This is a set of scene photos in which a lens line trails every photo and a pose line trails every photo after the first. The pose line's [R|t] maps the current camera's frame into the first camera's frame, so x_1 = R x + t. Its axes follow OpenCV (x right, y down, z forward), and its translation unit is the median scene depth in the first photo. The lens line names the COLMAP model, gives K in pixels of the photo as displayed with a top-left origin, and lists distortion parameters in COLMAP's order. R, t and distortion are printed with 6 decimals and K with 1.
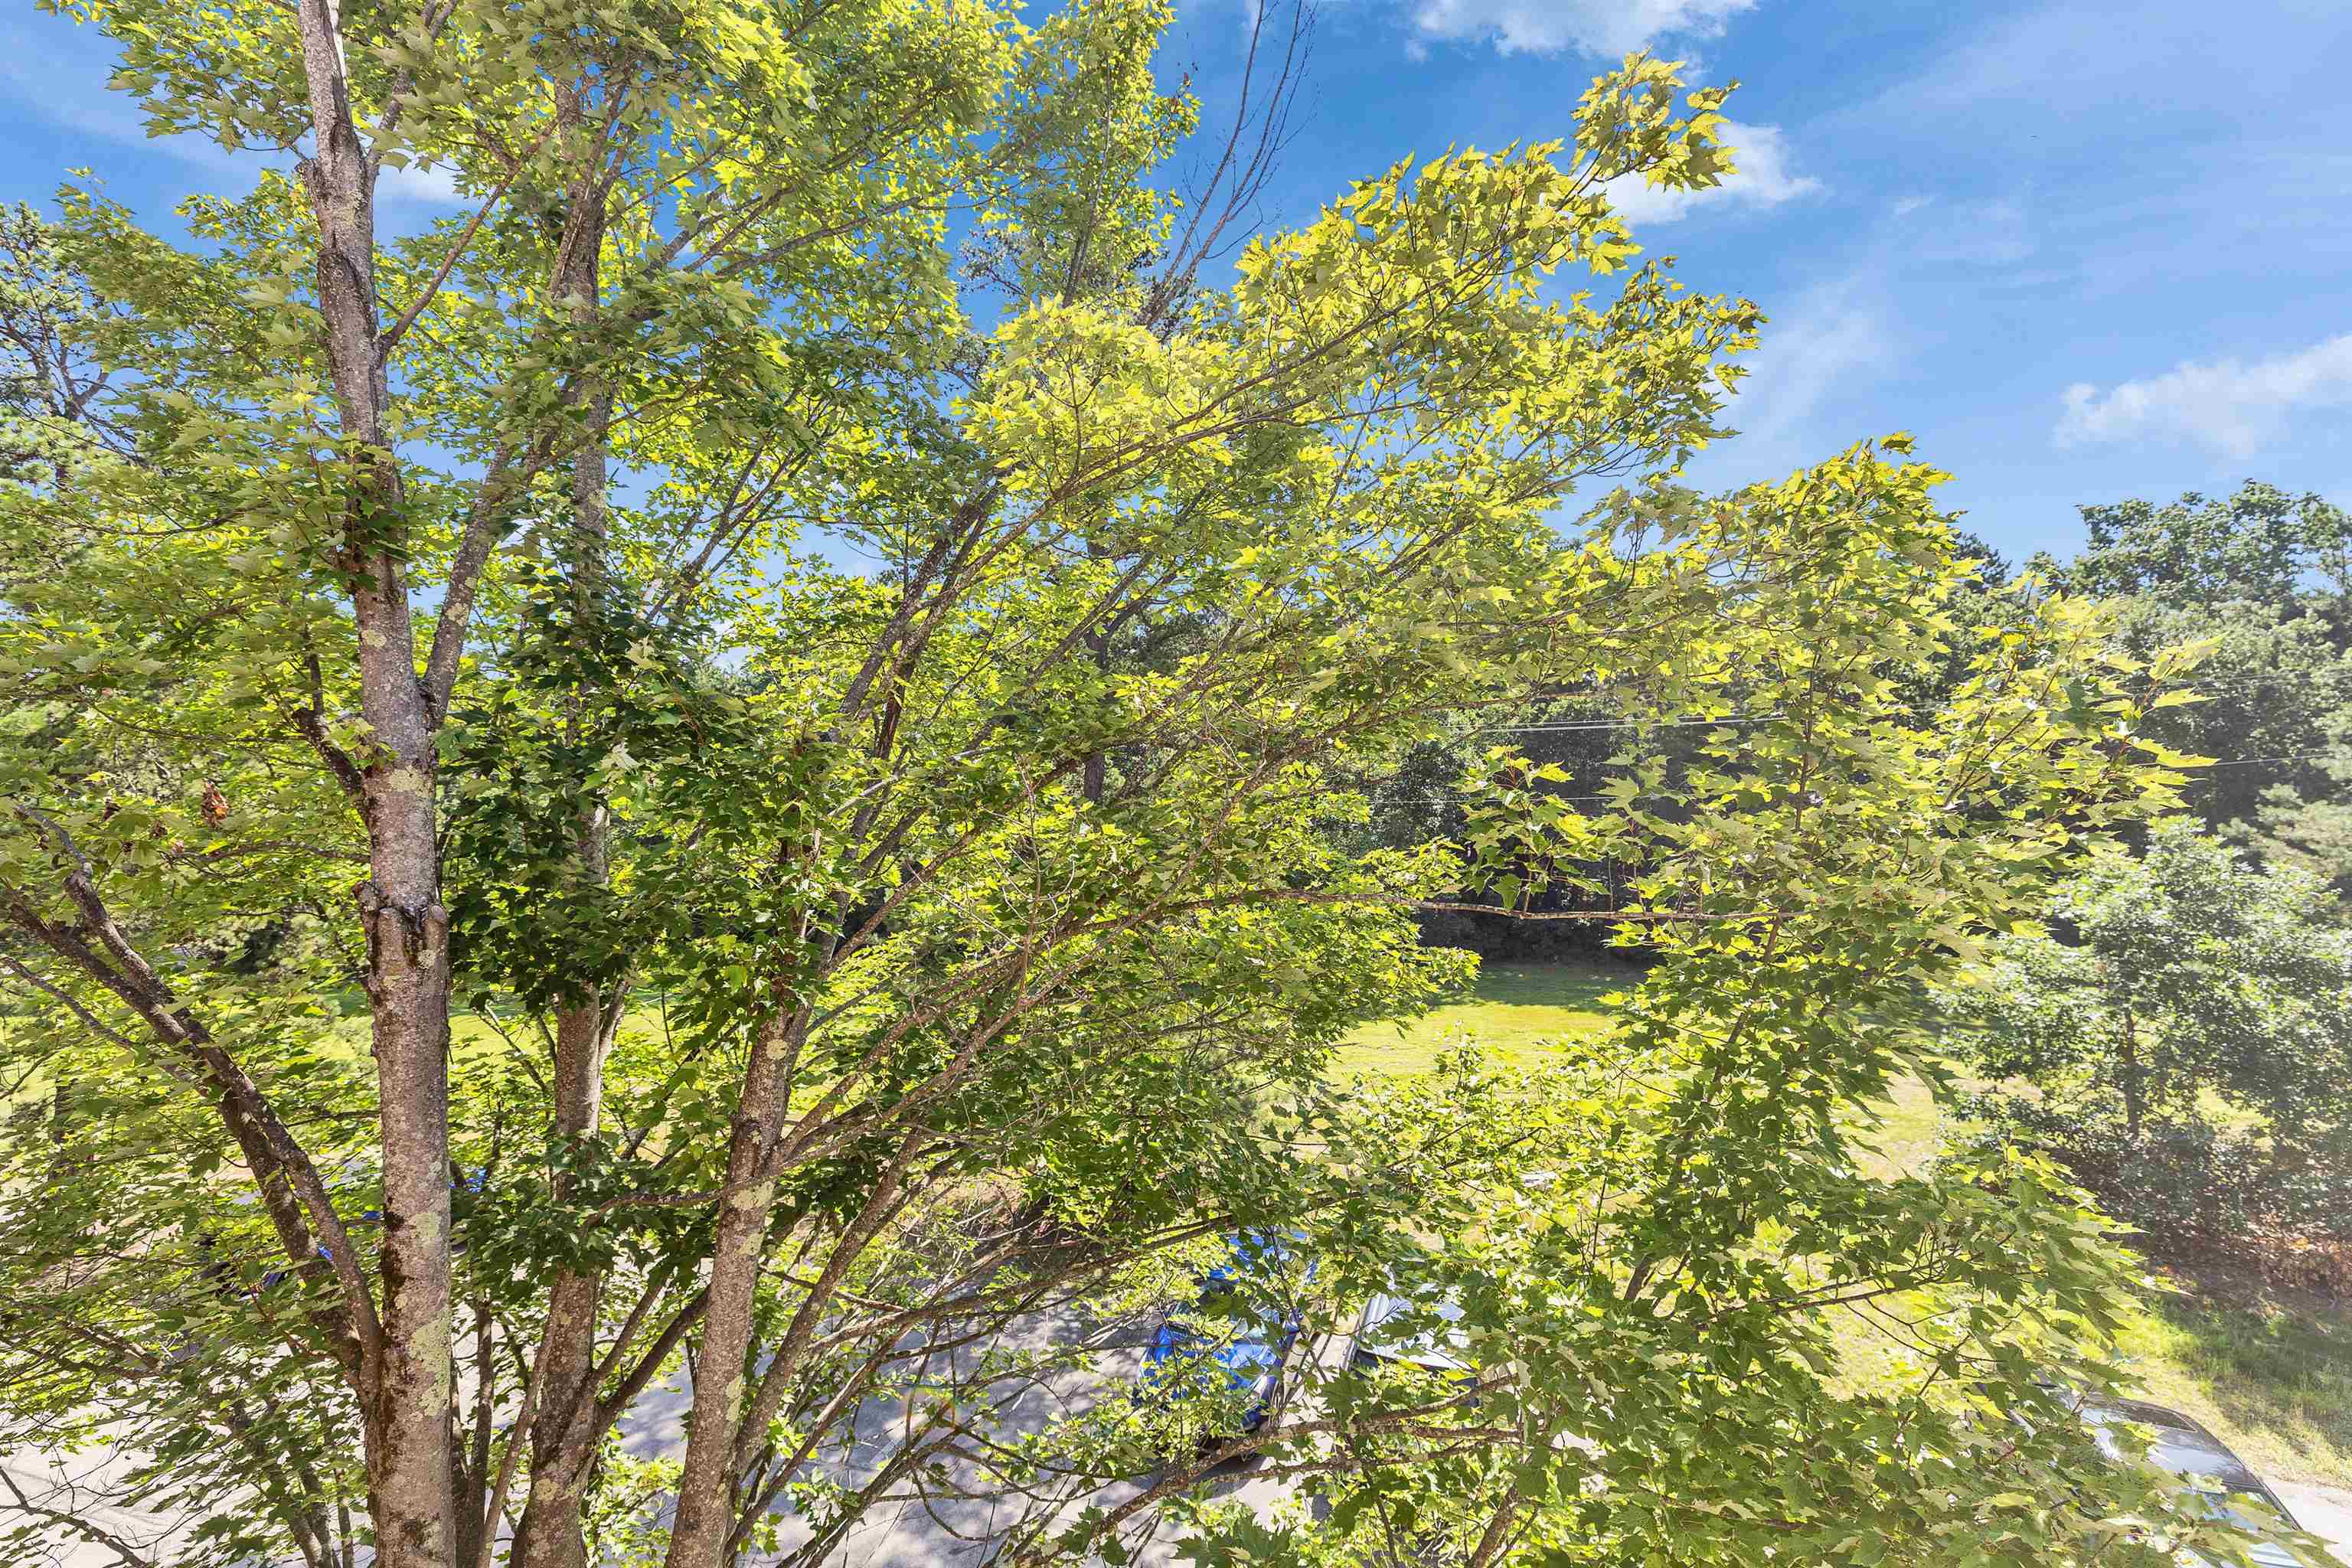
lens RADIAL K [[1046.8, 0, 1176.0], [0, 1046.8, 784.0], [0, 0, 1]] dist [0.001504, 0.000782]
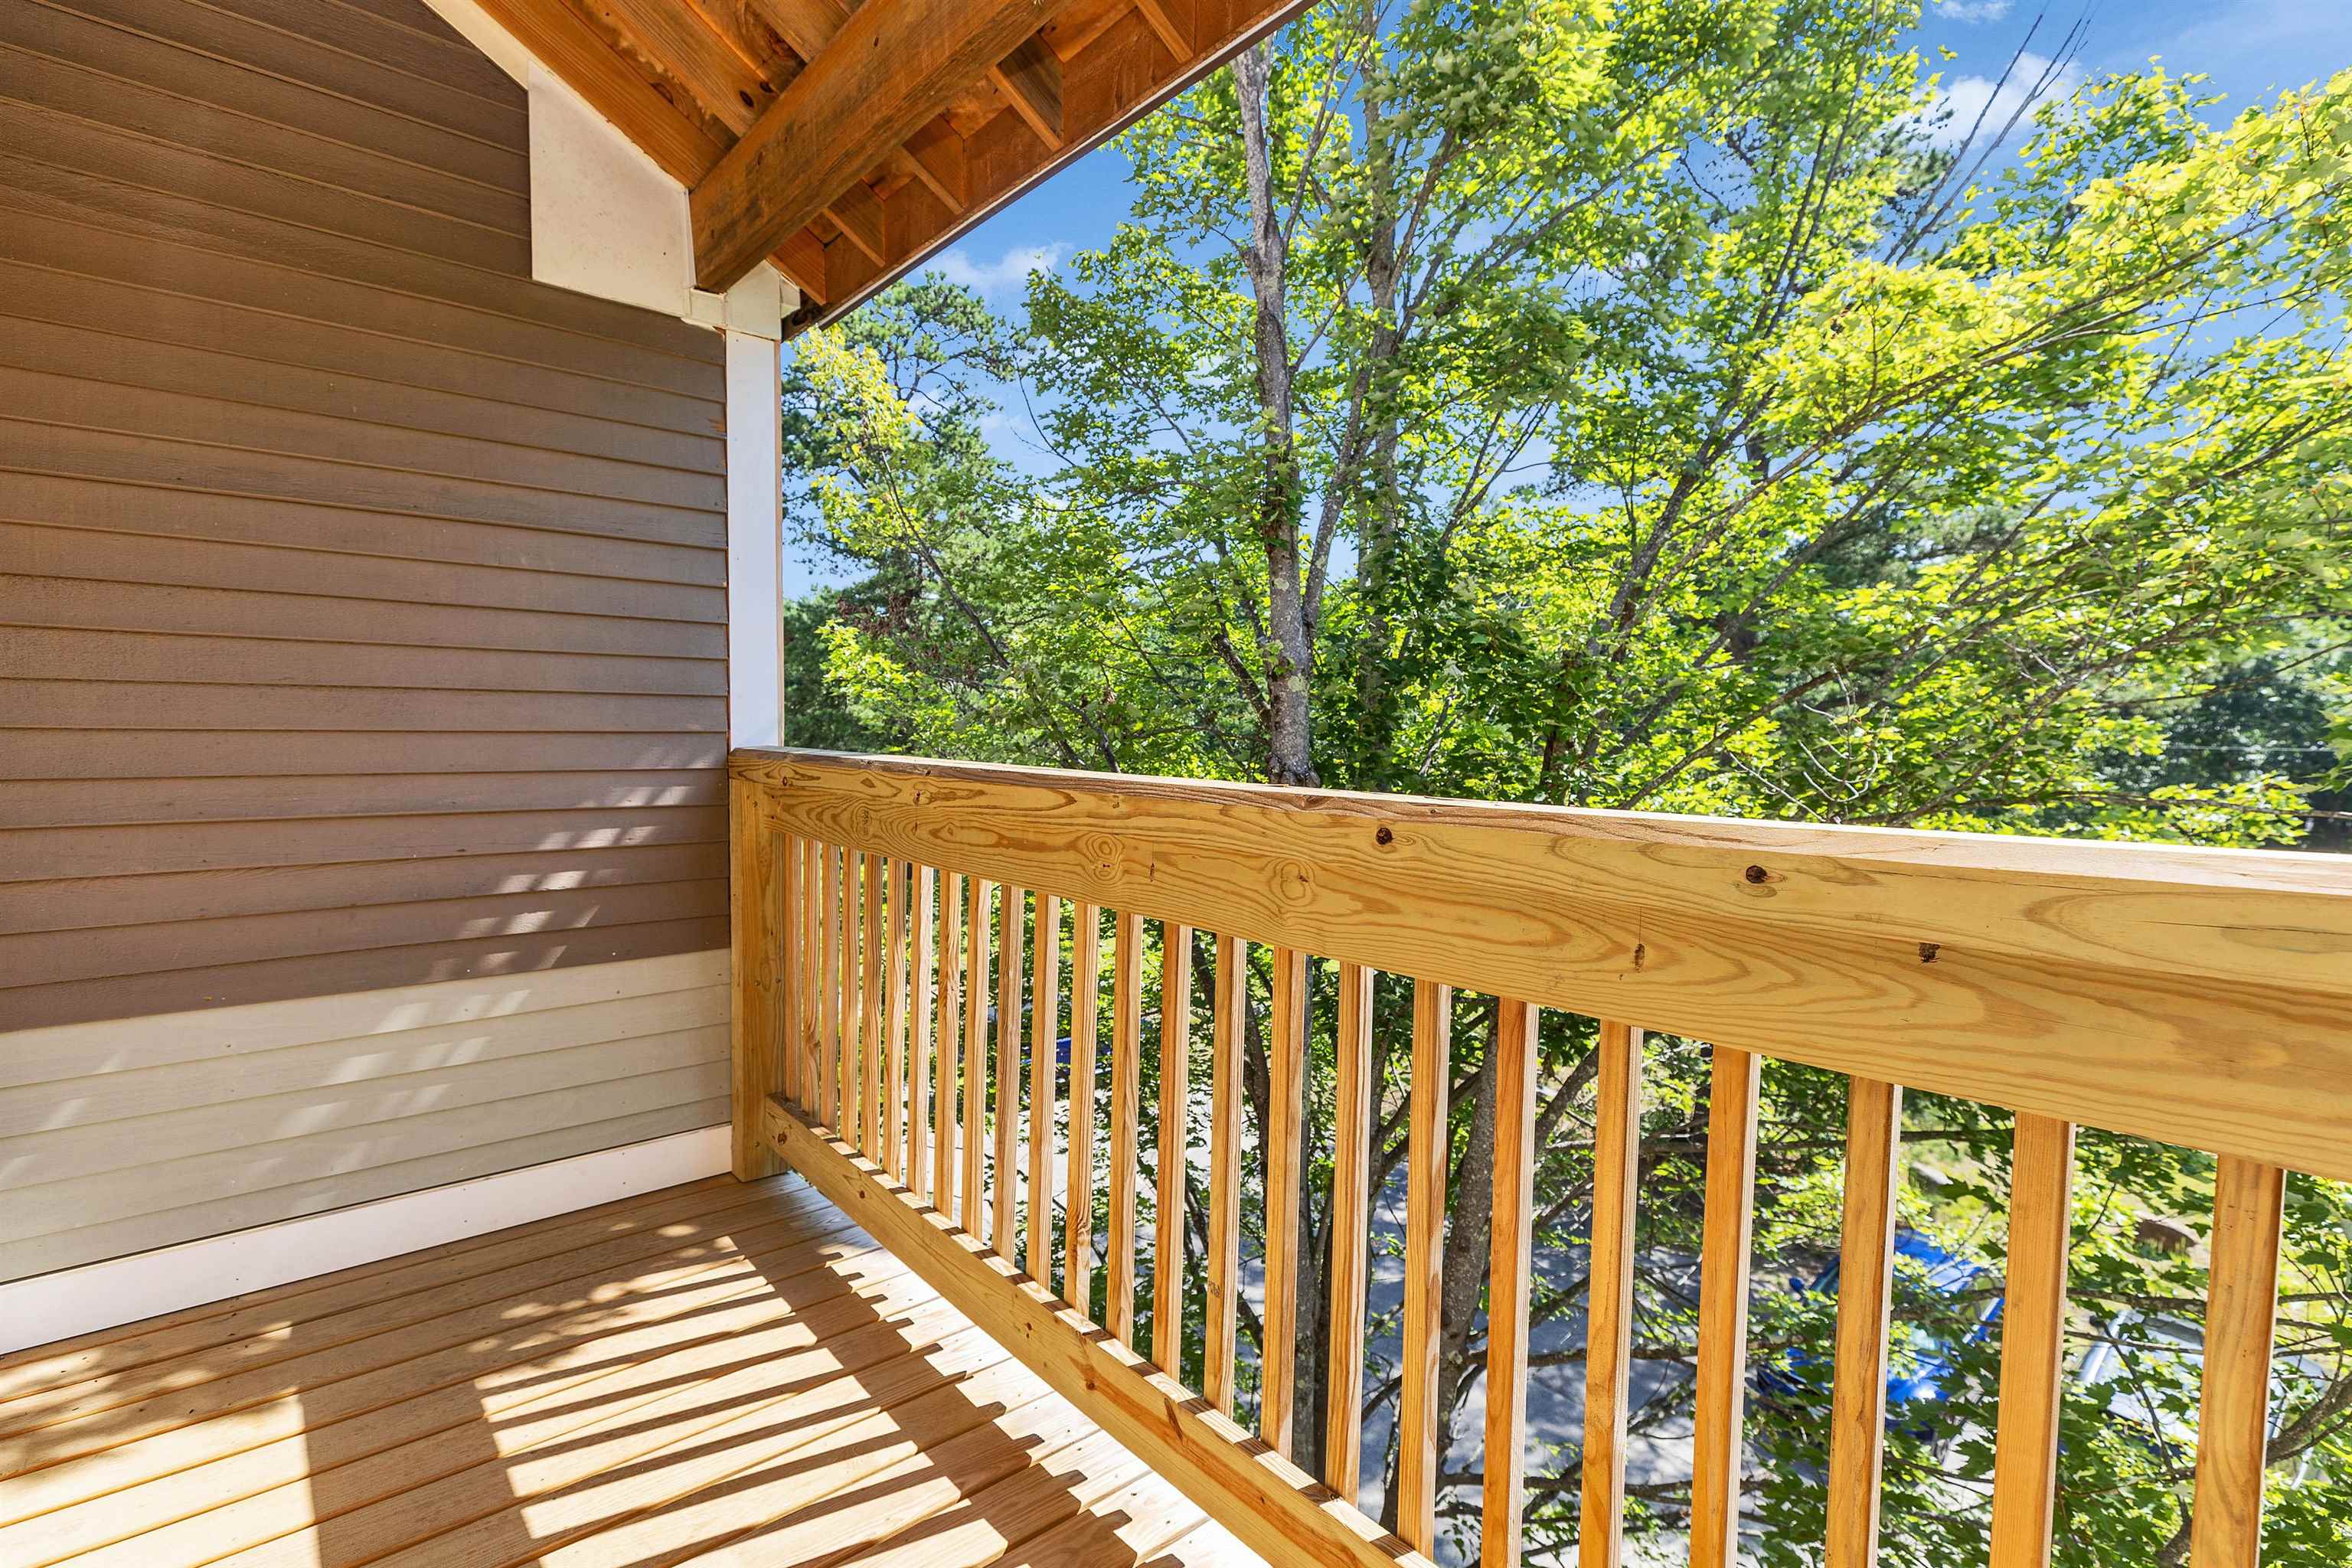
lens RADIAL K [[1099.4, 0, 1176.0], [0, 1099.4, 784.0], [0, 0, 1]] dist [0.001934, -0.002002]
pose [[0.861765, 0.057908, -0.503991, -0.100376], [-0.023740, 0.996979, 0.073959, 0.023609], [0.506752, -0.051771, 0.860536, -0.340342]]
